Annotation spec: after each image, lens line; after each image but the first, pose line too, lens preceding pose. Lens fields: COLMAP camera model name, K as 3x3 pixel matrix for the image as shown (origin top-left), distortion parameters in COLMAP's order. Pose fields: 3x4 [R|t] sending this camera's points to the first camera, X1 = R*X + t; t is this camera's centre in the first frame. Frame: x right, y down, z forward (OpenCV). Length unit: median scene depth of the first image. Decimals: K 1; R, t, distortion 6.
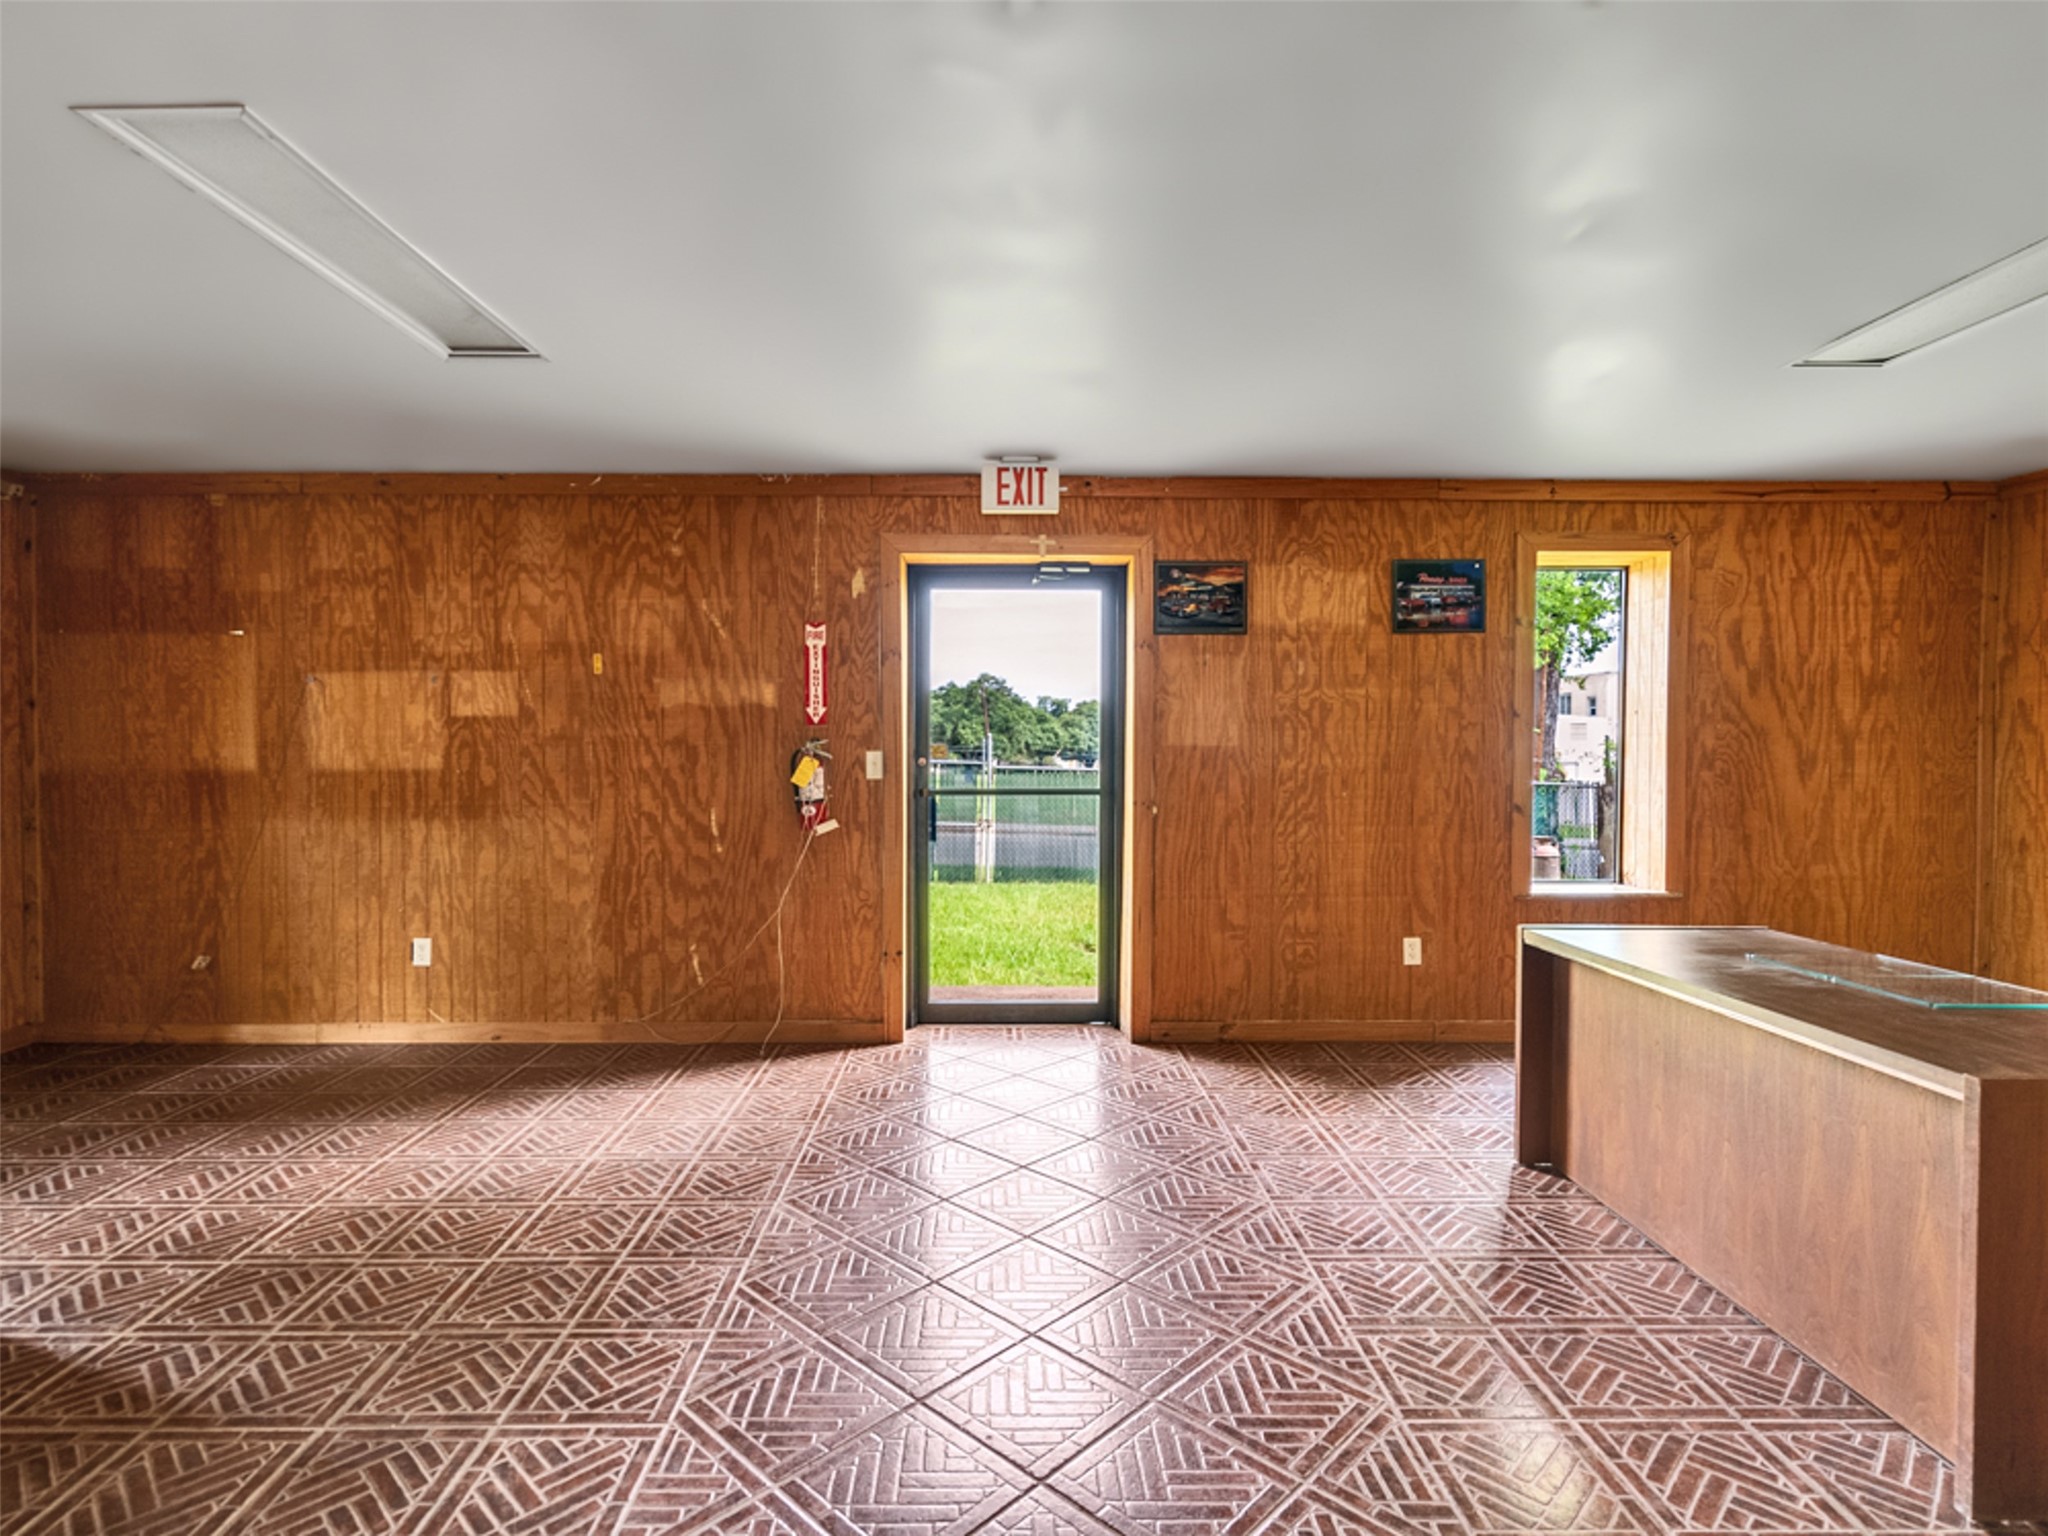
lens RADIAL K [[1045.7, 0, 1006.6], [0, 1045.7, 767.5], [0, 0, 1]] dist [-0.006221, 0.004063]
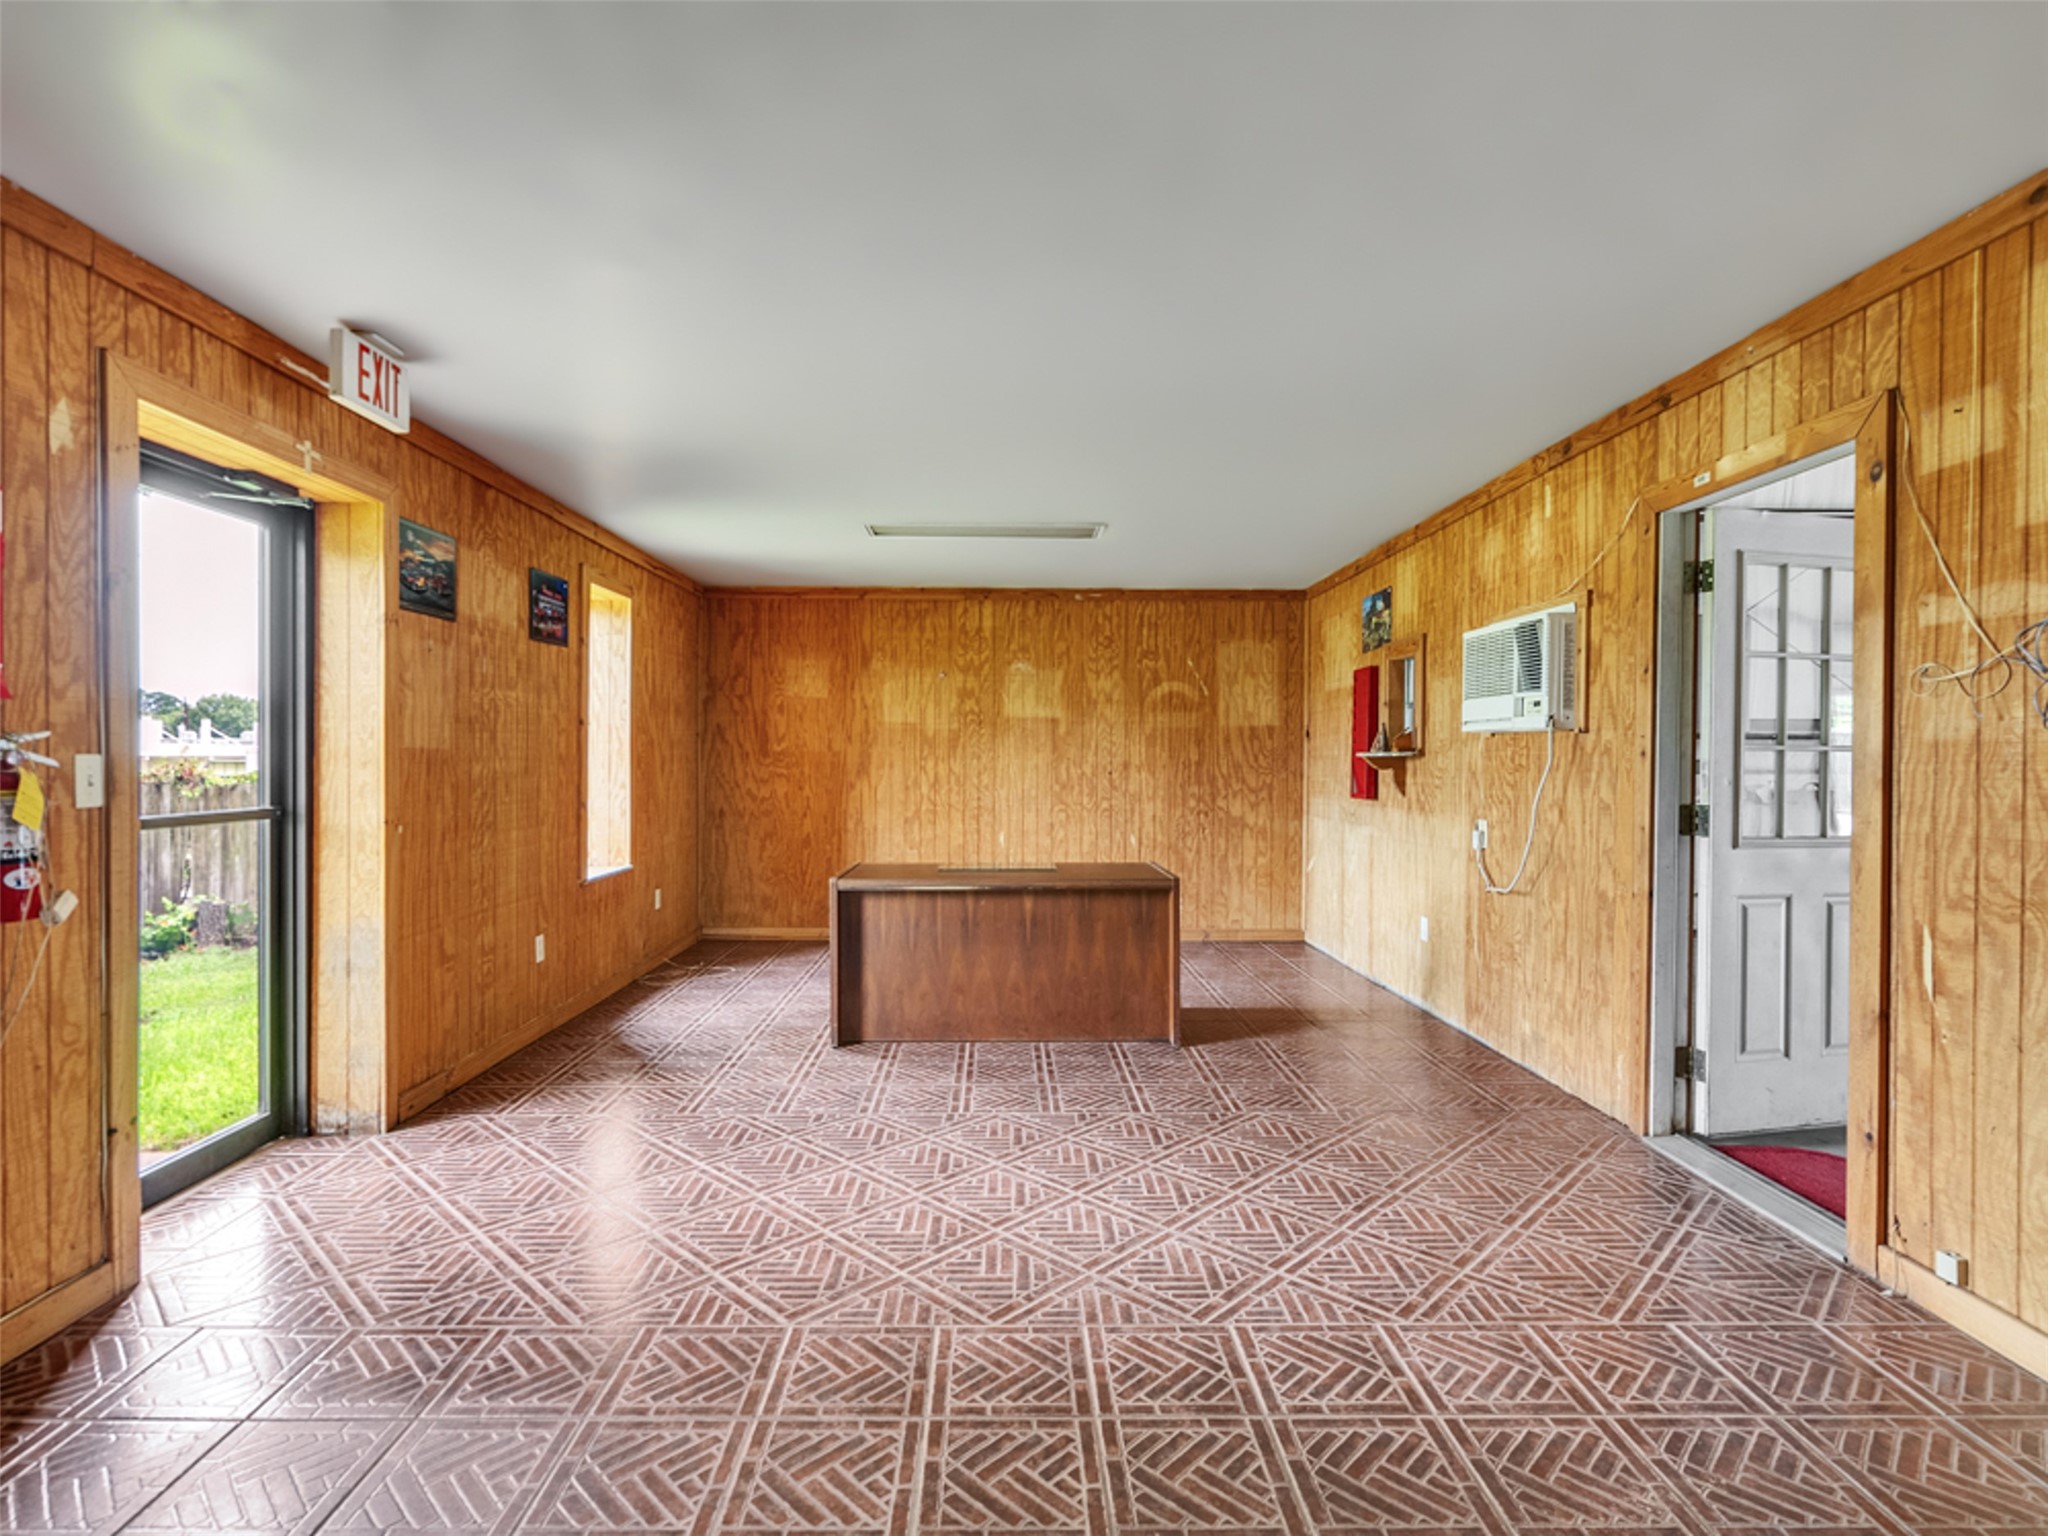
lens RADIAL K [[1045.7, 0, 1006.8], [0, 1045.7, 766.7], [0, 0, 1]] dist [-0.006221, 0.004063]
pose [[0.004310, -0.010522, 0.999935, -0.649070], [0.019062, 0.999764, 0.010438, -0.006196], [-0.999809, 0.019016, 0.004510, 0.536380]]
